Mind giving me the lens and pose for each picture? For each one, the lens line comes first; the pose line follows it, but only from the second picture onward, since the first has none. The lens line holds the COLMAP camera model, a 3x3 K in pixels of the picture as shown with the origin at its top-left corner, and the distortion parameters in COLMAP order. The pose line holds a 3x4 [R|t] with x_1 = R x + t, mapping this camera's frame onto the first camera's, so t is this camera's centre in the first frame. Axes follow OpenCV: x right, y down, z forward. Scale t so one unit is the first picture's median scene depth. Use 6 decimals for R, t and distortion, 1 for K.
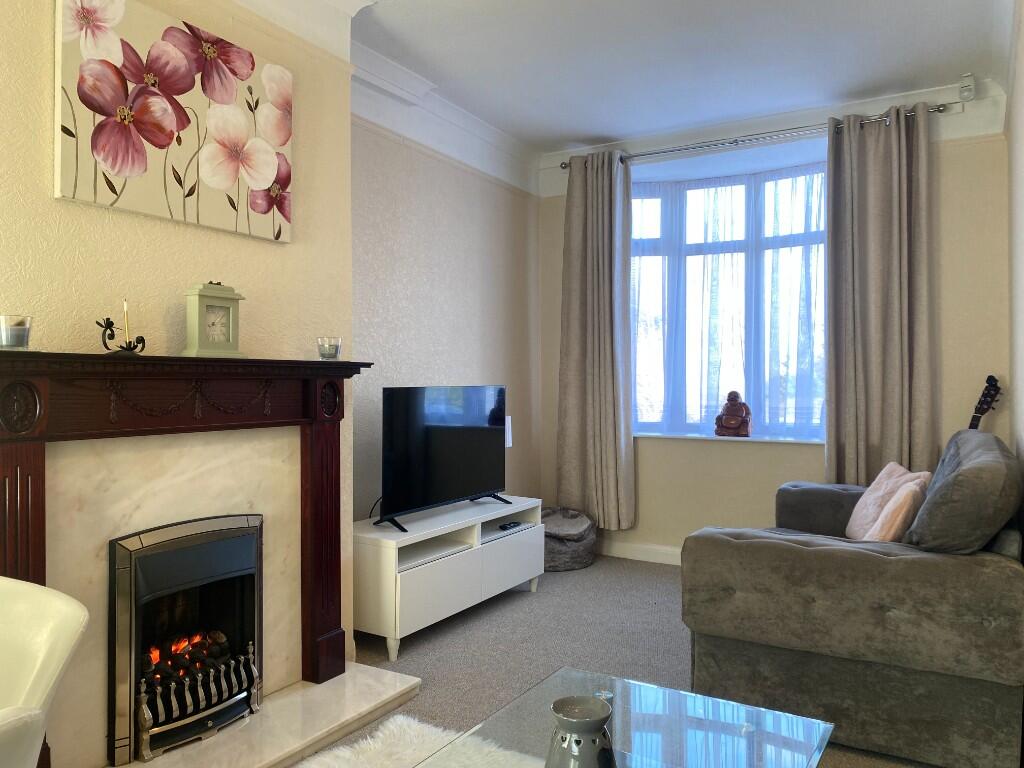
lens RADIAL K [[777.0, 0, 512.7], [0, 777.0, 382.2], [0, 0, 1]] dist [0.044561, -0.062859]
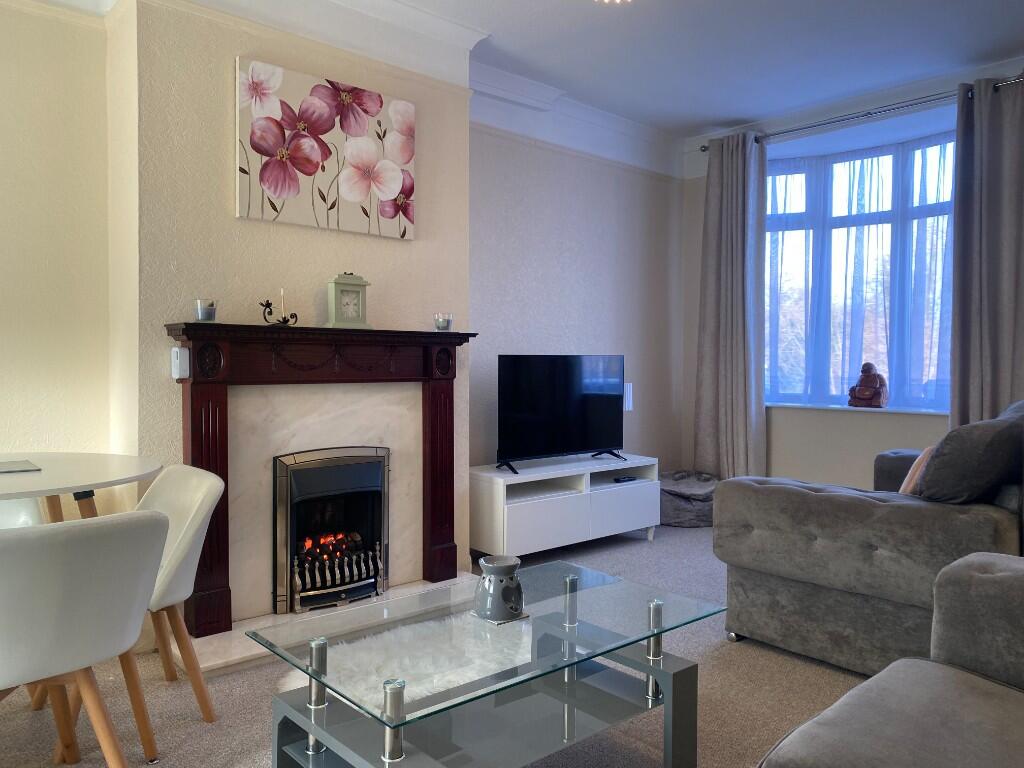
lens RADIAL K [[777.0, 0, 513.5], [0, 777.0, 383.9], [0, 0, 1]] dist [0.044561, -0.062859]
pose [[0.954839, 0.013320, -0.296823, 0.283112], [-0.004902, 0.999565, 0.029087, 0.022747], [0.297082, -0.026318, 0.954489, -0.196227]]
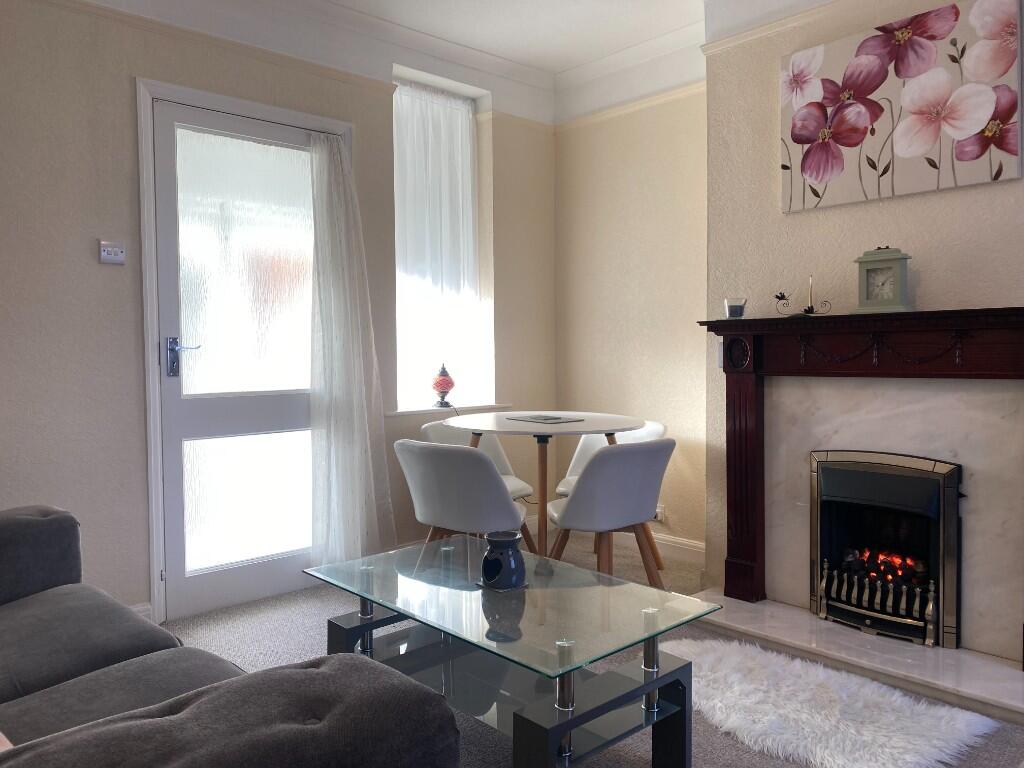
lens RADIAL K [[777.0, 0, 522.1], [0, 777.0, 378.6], [0, 0, 1]] dist [0.044561, -0.062859]
pose [[-0.277947, 0.038761, -0.959814, 0.838672], [0.013337, 0.999245, 0.036492, 0.014819], [0.960504, -0.002658, -0.278254, 0.782533]]
